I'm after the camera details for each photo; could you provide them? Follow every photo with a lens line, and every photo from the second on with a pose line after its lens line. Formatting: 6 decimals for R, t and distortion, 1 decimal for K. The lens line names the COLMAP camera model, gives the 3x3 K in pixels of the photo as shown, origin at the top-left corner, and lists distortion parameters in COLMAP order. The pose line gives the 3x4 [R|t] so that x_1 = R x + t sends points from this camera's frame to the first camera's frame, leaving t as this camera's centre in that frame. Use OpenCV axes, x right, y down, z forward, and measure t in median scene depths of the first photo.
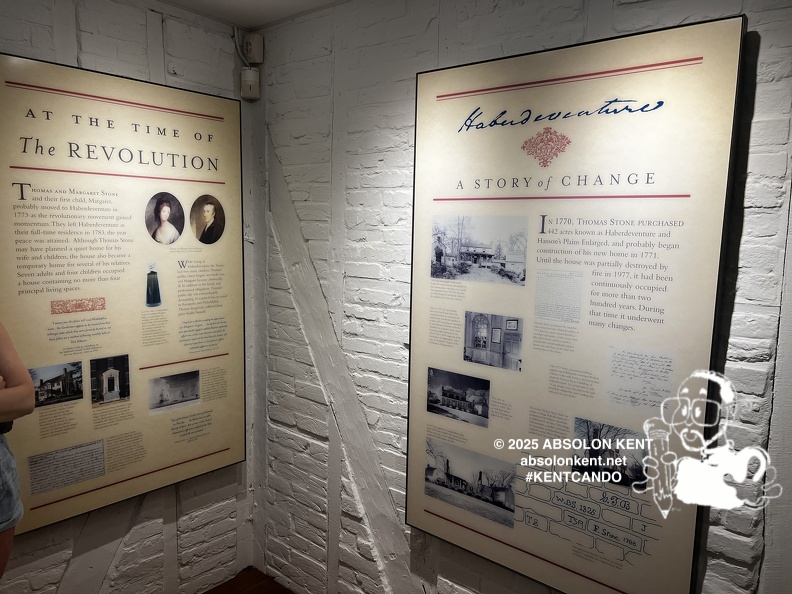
lens RADIAL K [[598.5, 0, 396.0], [0, 598.5, 297.0], [0, 0, 1]] dist [0.095441, -0.122547]
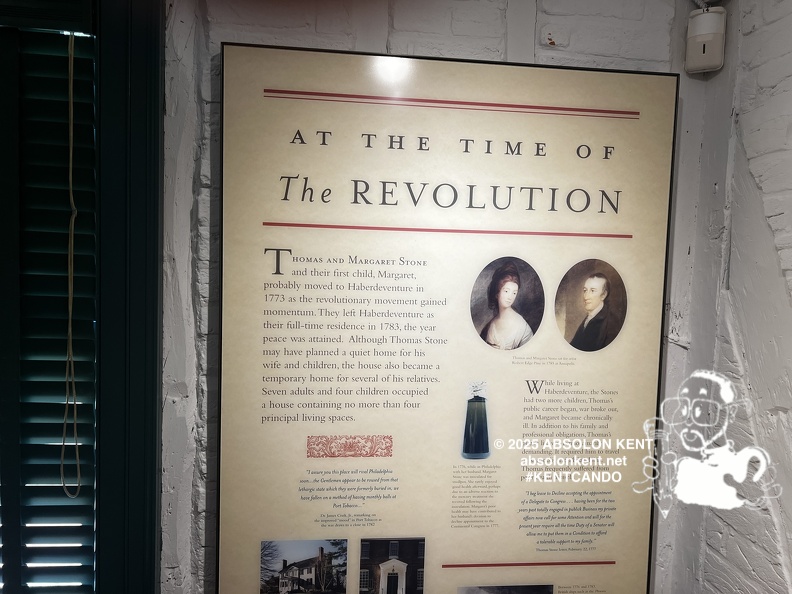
lens RADIAL K [[593.7, 0, 395.5], [0, 593.7, 301.5], [0, 0, 1]] dist [0.059081, -0.078039]
pose [[0.727301, 0.048894, -0.684575, -0.089085], [-0.098287, 0.994598, -0.033384, -0.110916], [0.679245, 0.091565, 0.728178, 0.574048]]
